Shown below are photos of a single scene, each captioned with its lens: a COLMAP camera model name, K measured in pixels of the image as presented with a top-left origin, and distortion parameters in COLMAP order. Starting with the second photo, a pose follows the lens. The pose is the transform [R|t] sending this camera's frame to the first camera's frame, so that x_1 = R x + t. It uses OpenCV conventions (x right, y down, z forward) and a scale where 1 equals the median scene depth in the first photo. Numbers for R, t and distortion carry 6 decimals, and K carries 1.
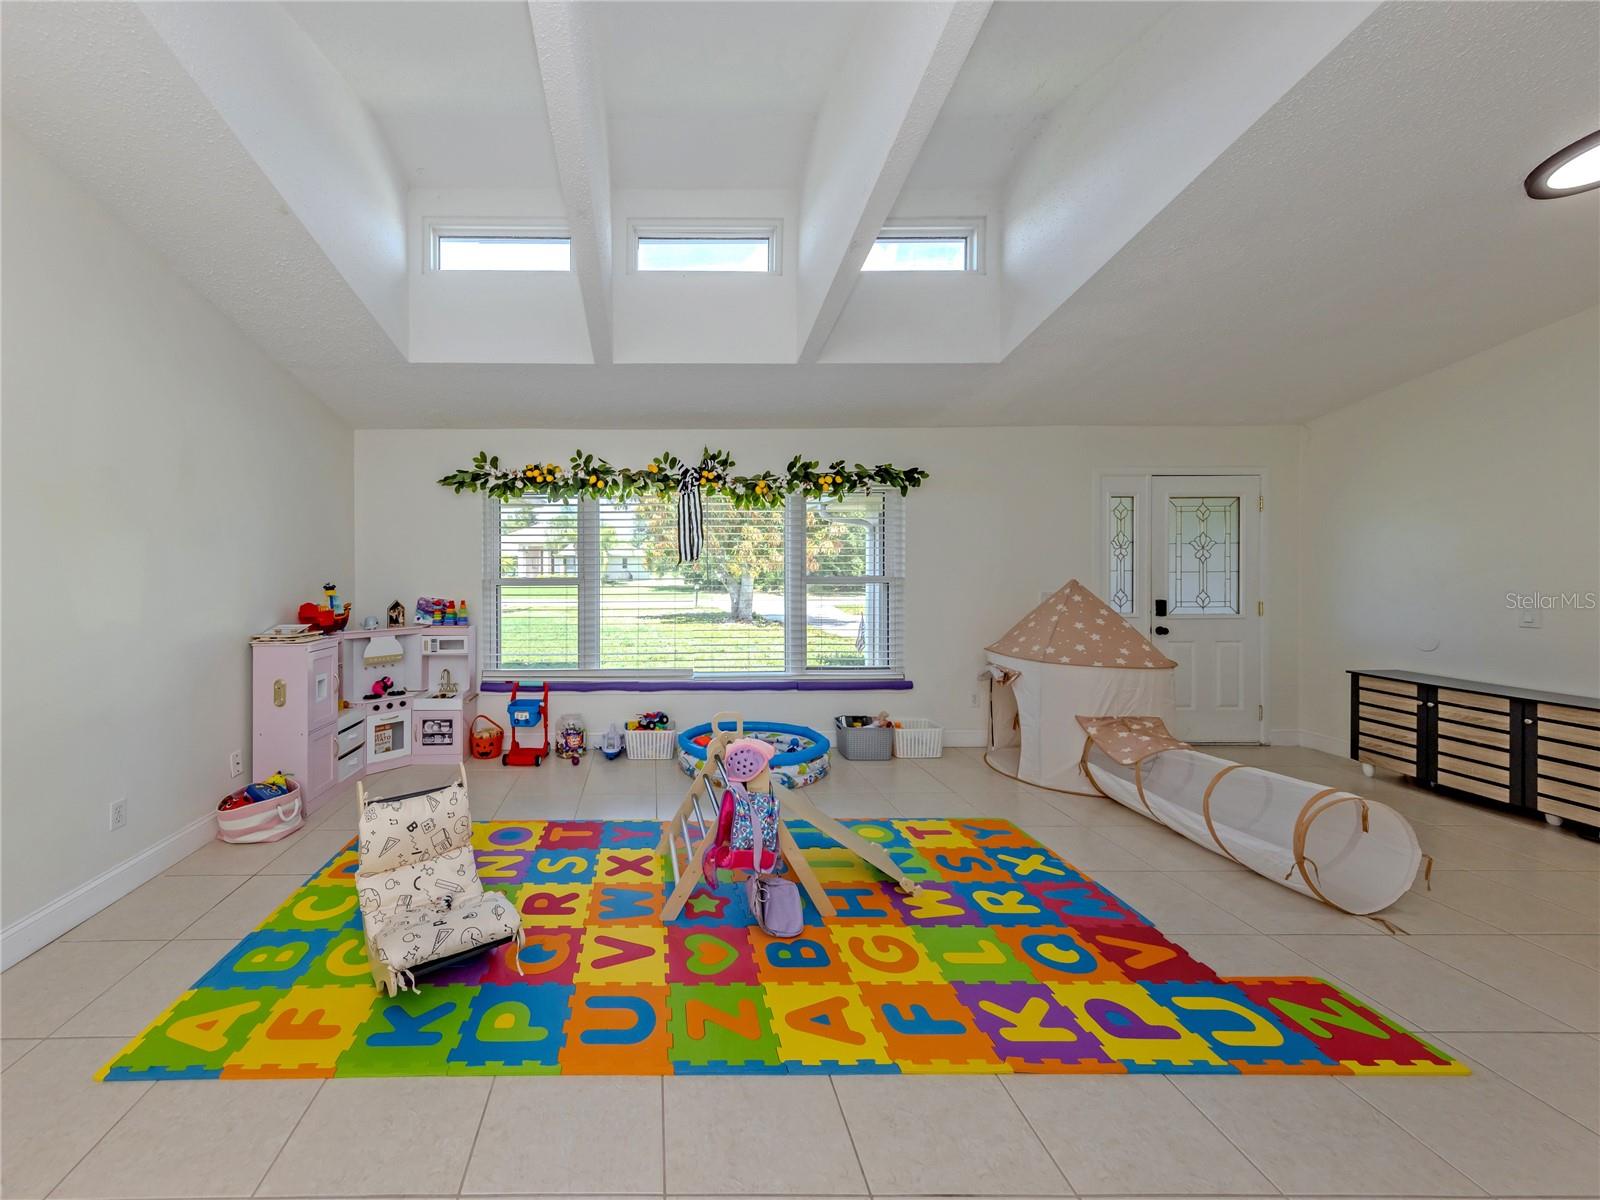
lens RADIAL K [[596.4, 0, 693.6], [0, 596.4, 571.1], [0, 0, 1]] dist [0.007247, -0.000273]
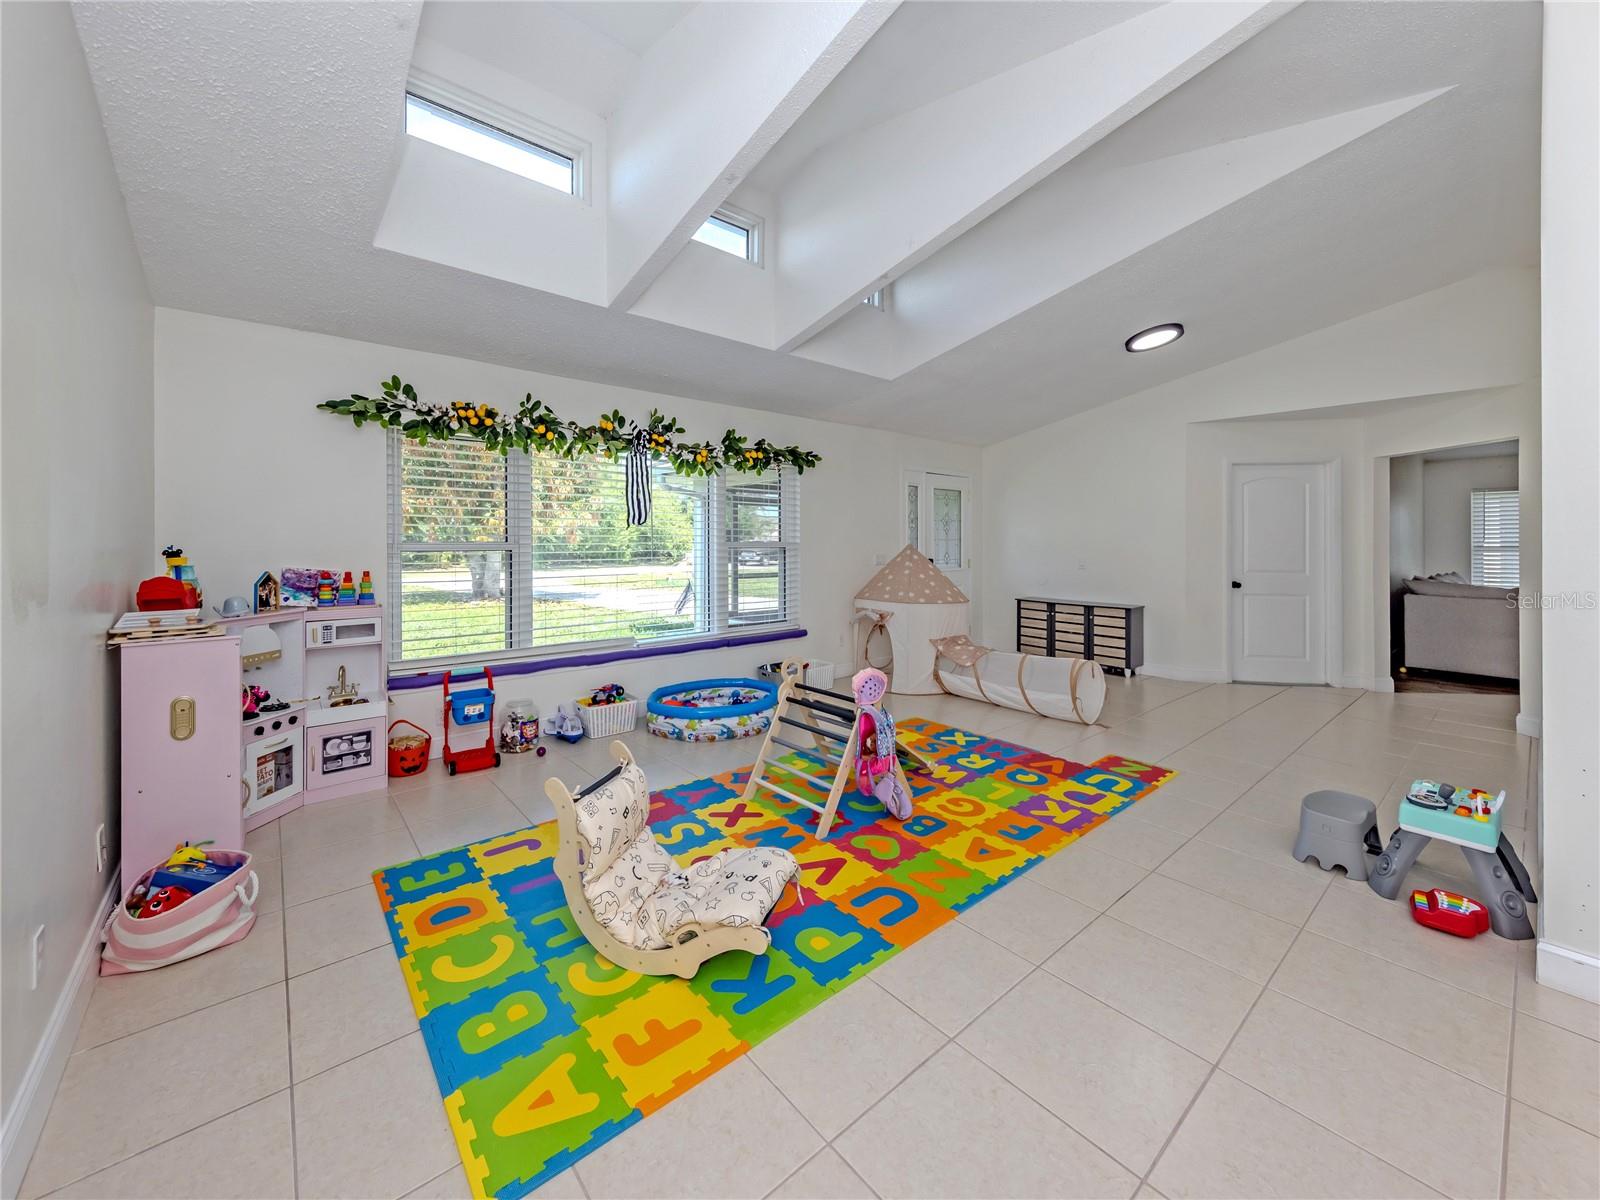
lens RADIAL K [[596.4, 0, 800.7], [0, 596.4, 545.3], [0, 0, 1]] dist [0.007247, -0.000273]
pose [[0.780412, -0.000256, 0.625265, -0.446727], [0.000910, 0.999999, -0.000727, 0.018664], [-0.625265, 0.001136, 0.780412, 0.082600]]
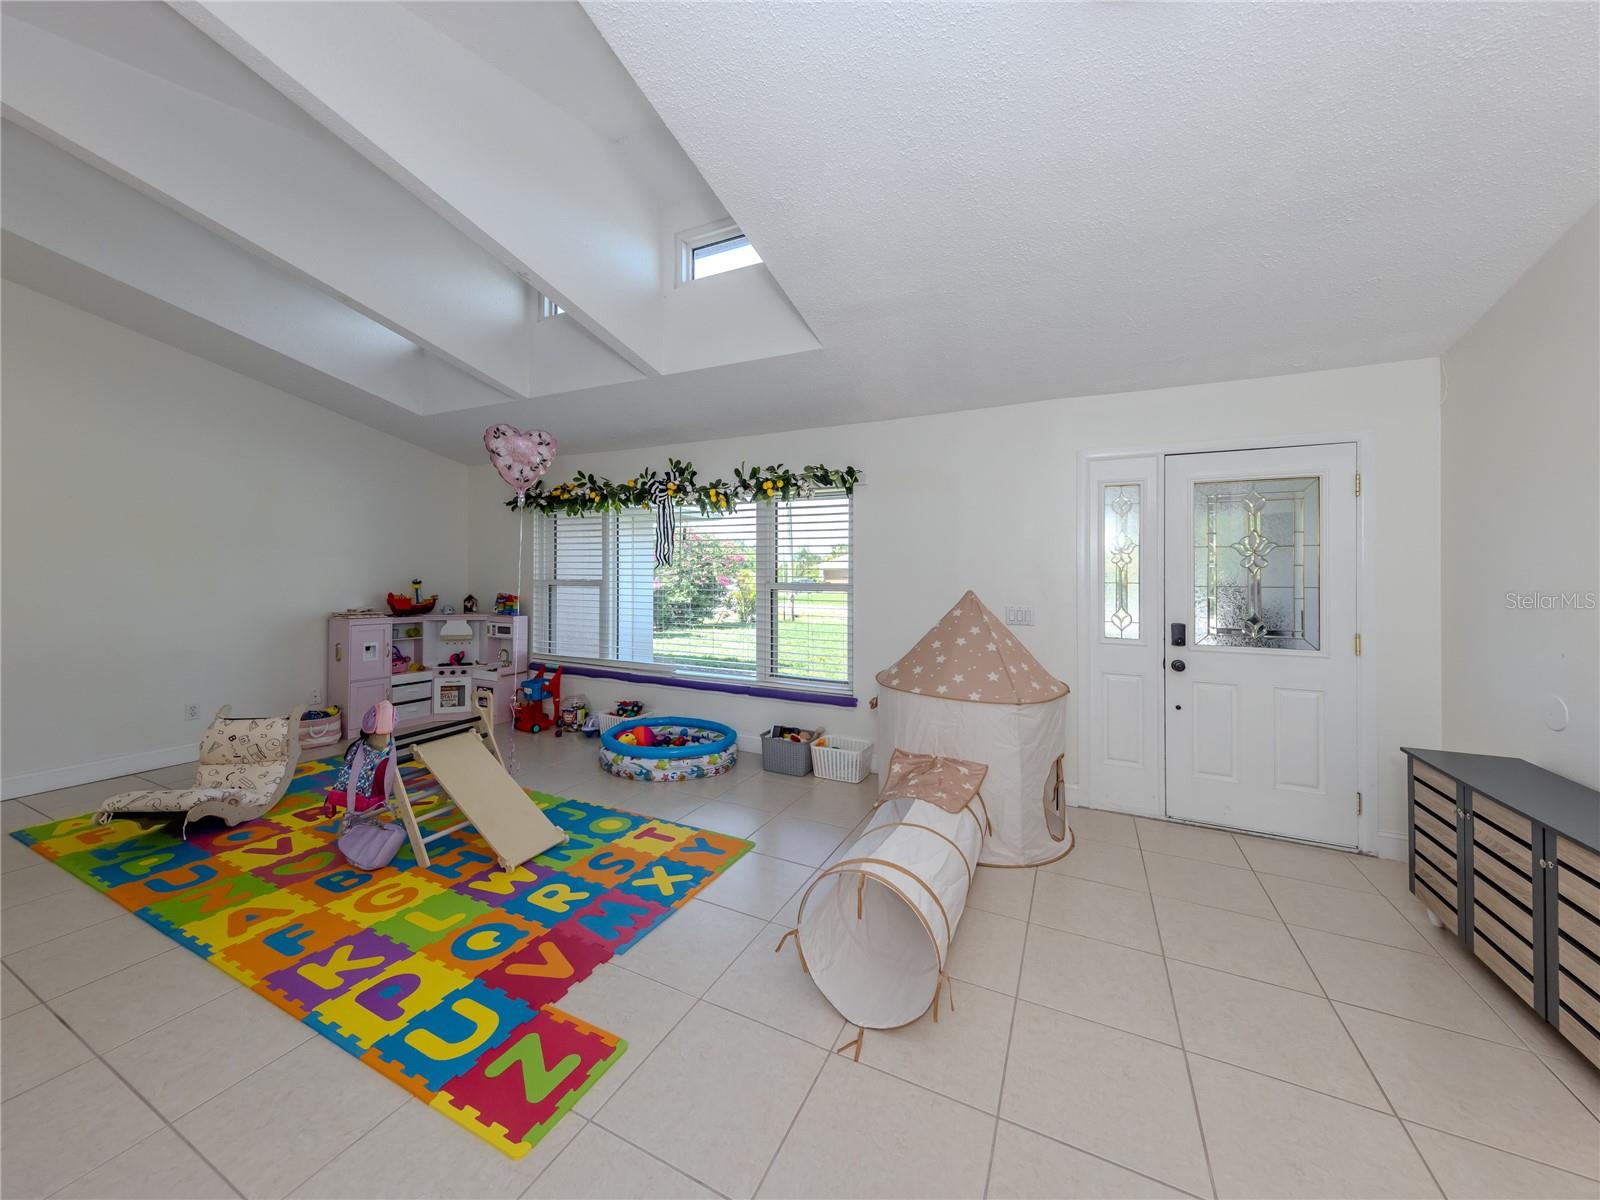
lens RADIAL K [[596.4, 0, 824.8], [0, 596.4, 579.3], [0, 0, 1]] dist [0.007247, -0.000273]
pose [[0.892931, 0.015482, -0.449928, 0.838301], [-0.017612, 0.999845, -0.000547, 0.003310], [0.449850, 0.008413, 0.893065, 0.178760]]
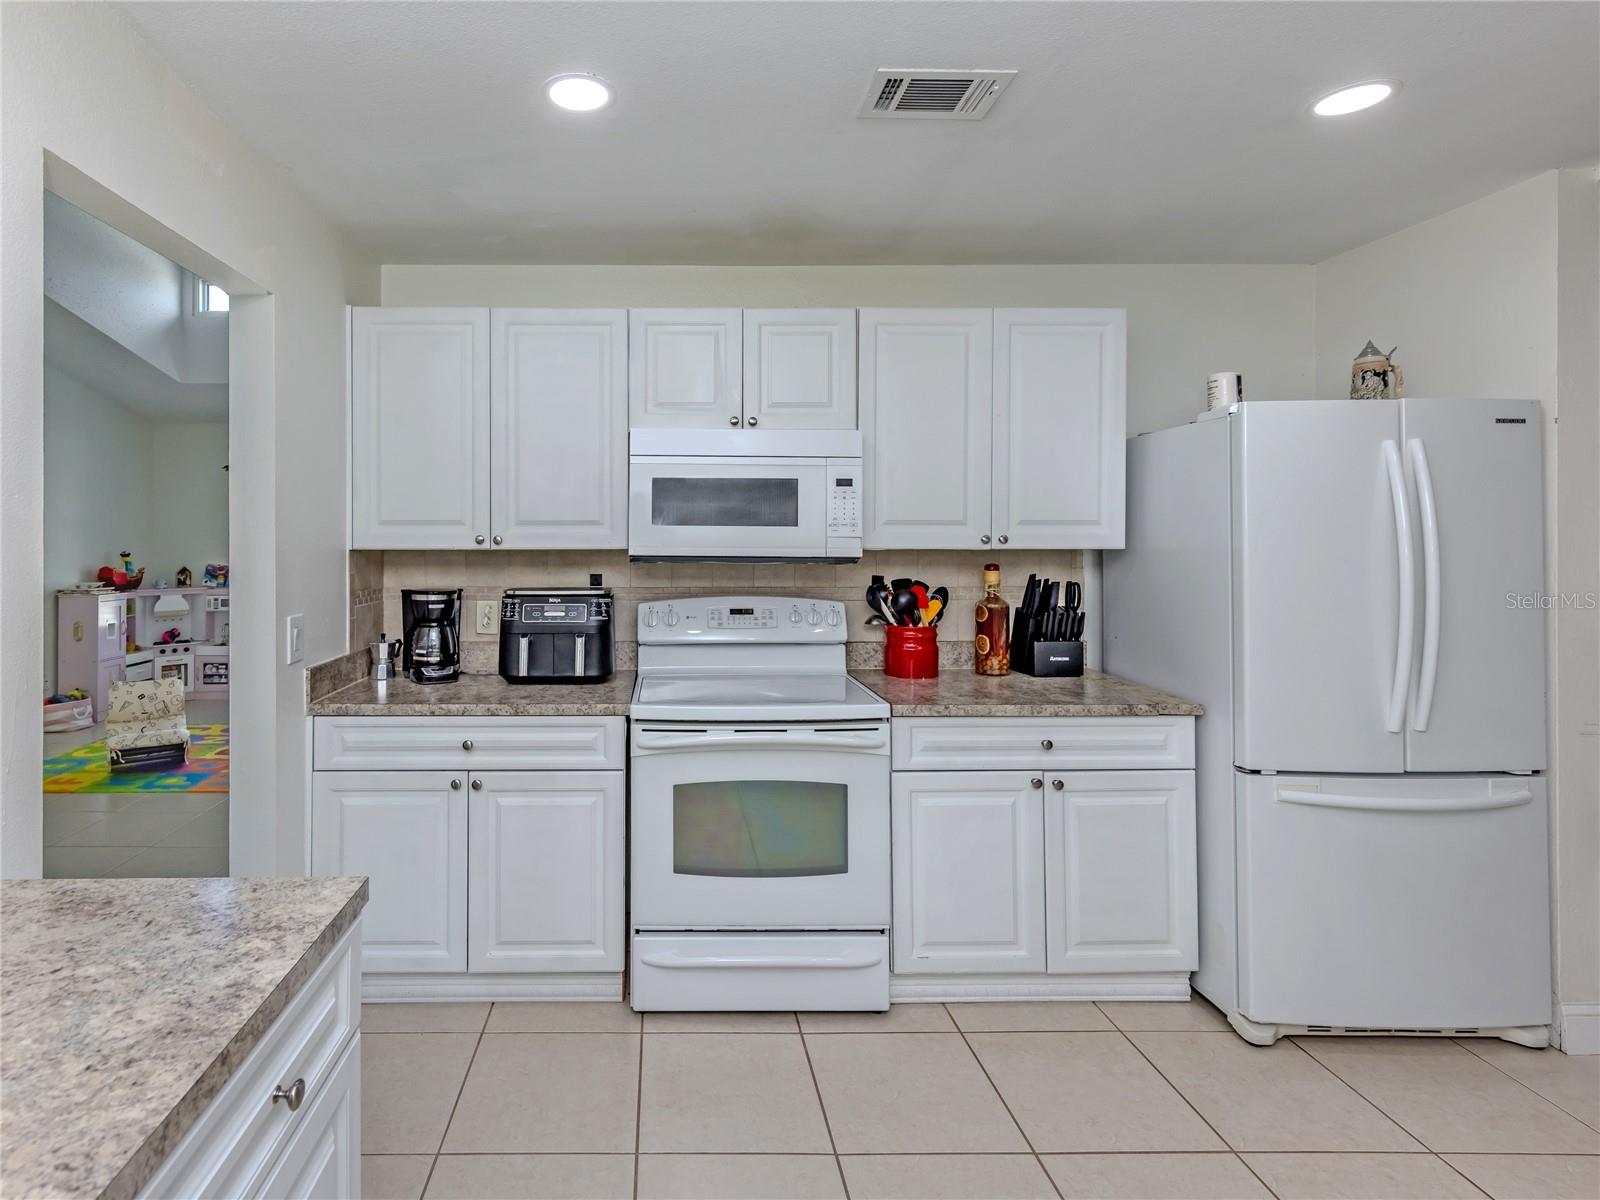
lens RADIAL K [[778.0, 0, 681.2], [0, 778.0, 552.6], [0, 0, 1]] dist [0.006358, -0.001763]
pose [[0.999922, 0.004087, -0.011779, 0.566941], [-0.004043, 0.999985, 0.003709, 0.011354], [0.011794, -0.003661, 0.999924, -0.613832]]
